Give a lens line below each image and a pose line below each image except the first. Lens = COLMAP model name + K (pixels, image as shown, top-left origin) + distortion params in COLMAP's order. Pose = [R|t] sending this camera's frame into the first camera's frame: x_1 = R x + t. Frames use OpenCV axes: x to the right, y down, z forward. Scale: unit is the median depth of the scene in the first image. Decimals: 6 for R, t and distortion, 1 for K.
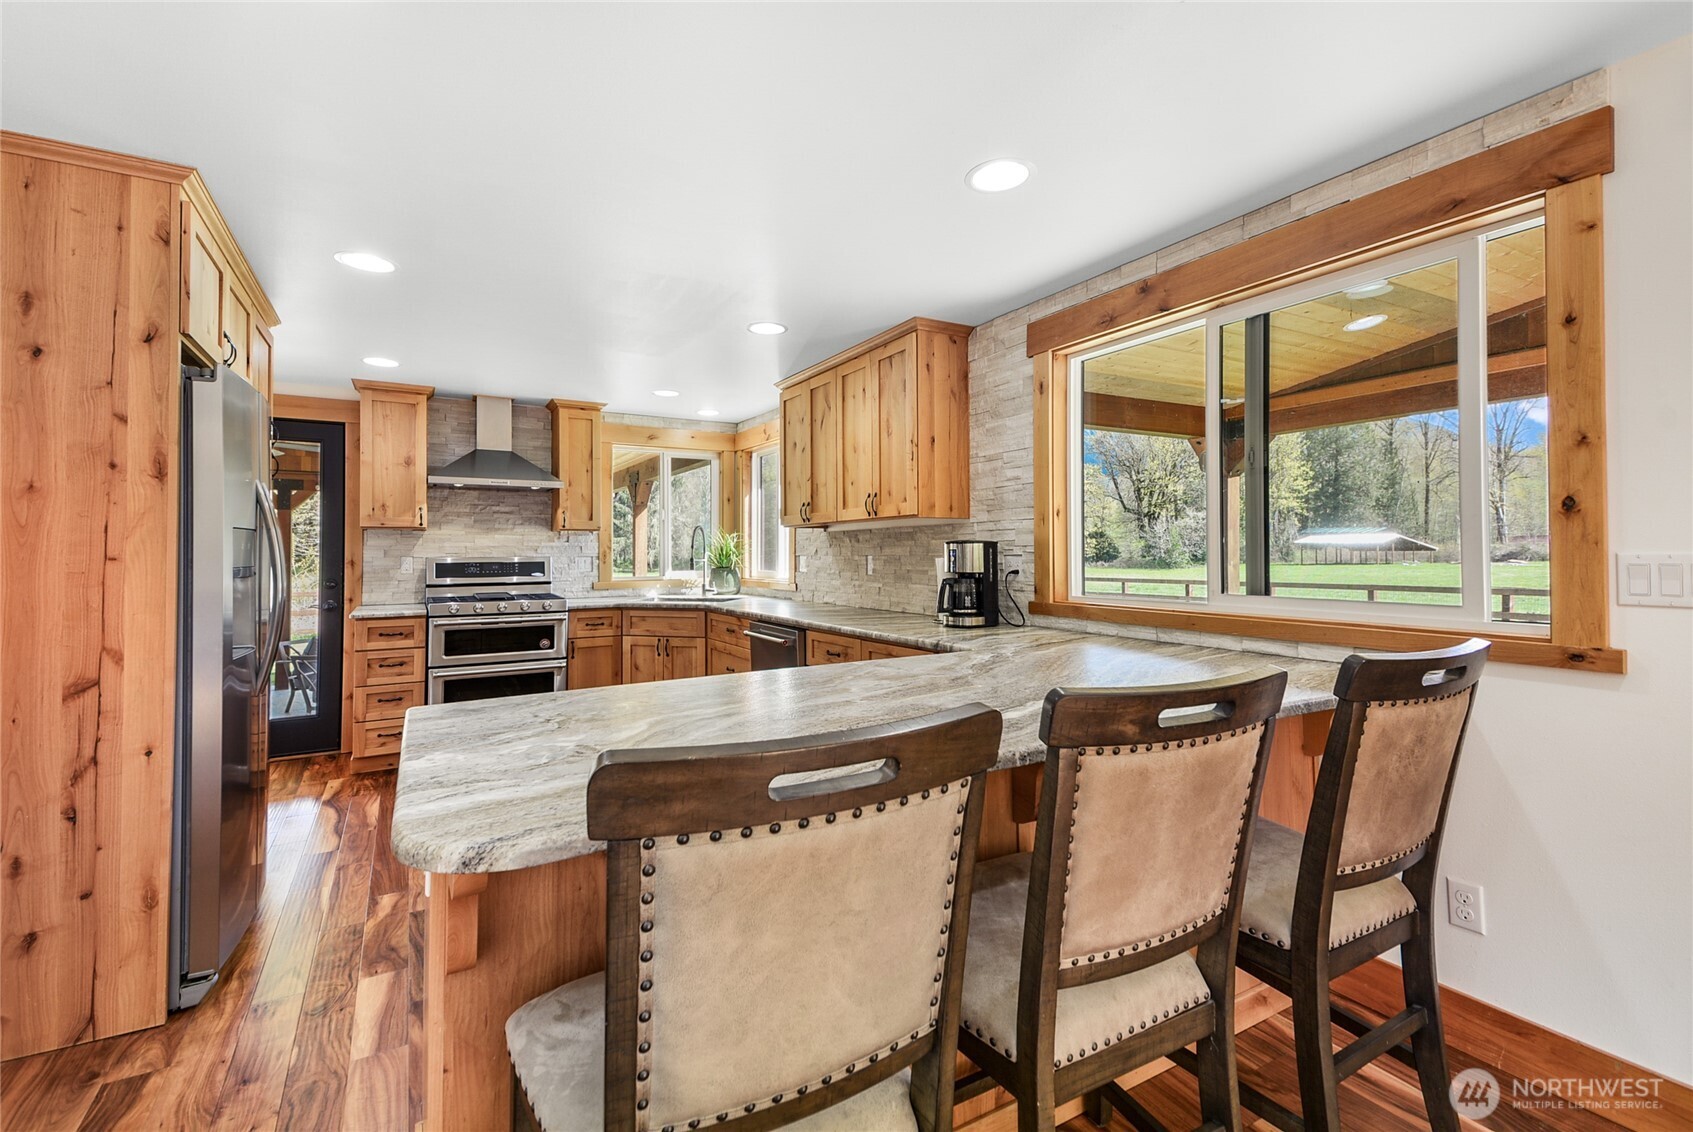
lens RADIAL K [[737.5, 0, 840.6], [0, 737.5, 552.3], [0, 0, 1]] dist [0.000345, 0.000039]
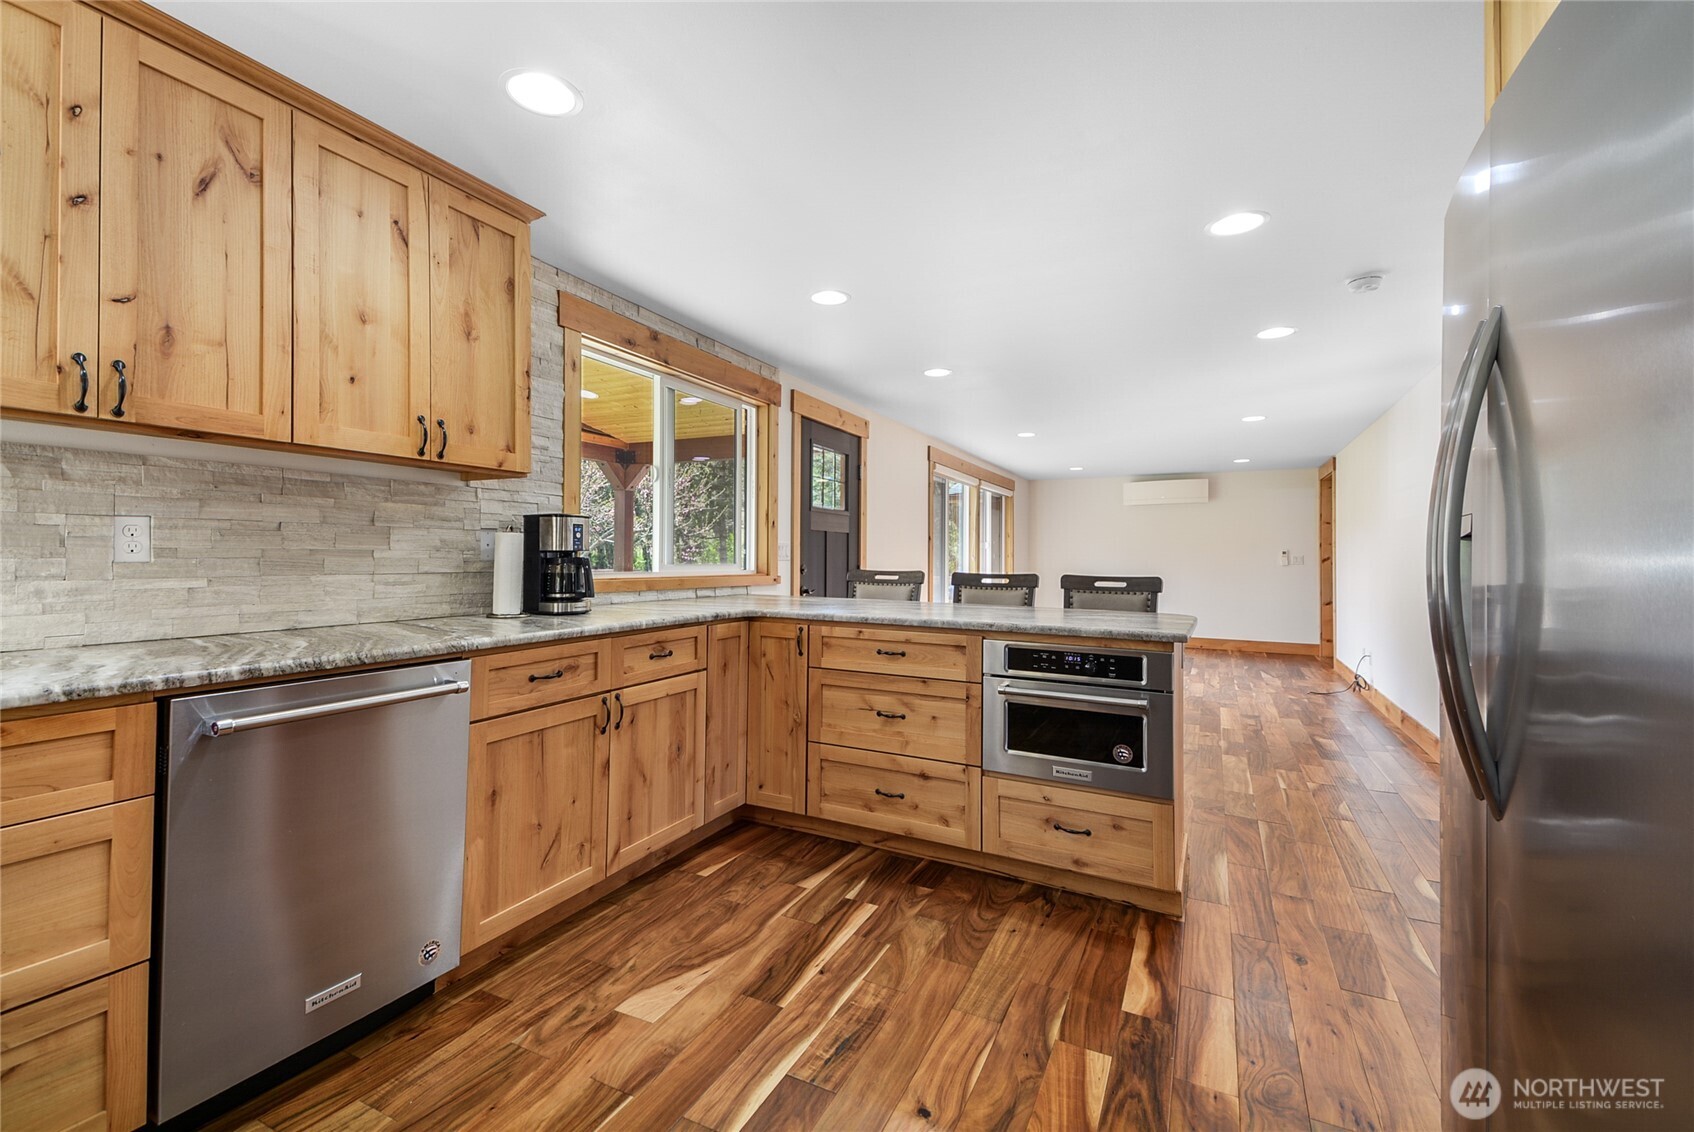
lens RADIAL K [[738.0, 0, 841.1], [0, 738.0, 552.3], [0, 0, 1]] dist [0.000345, 0.000039]
pose [[-0.571571, 0.003837, 0.820543, -0.715053], [-0.006613, 0.999935, -0.009282, 0.035088], [-0.820526, -0.010732, -0.571509, 1.212131]]
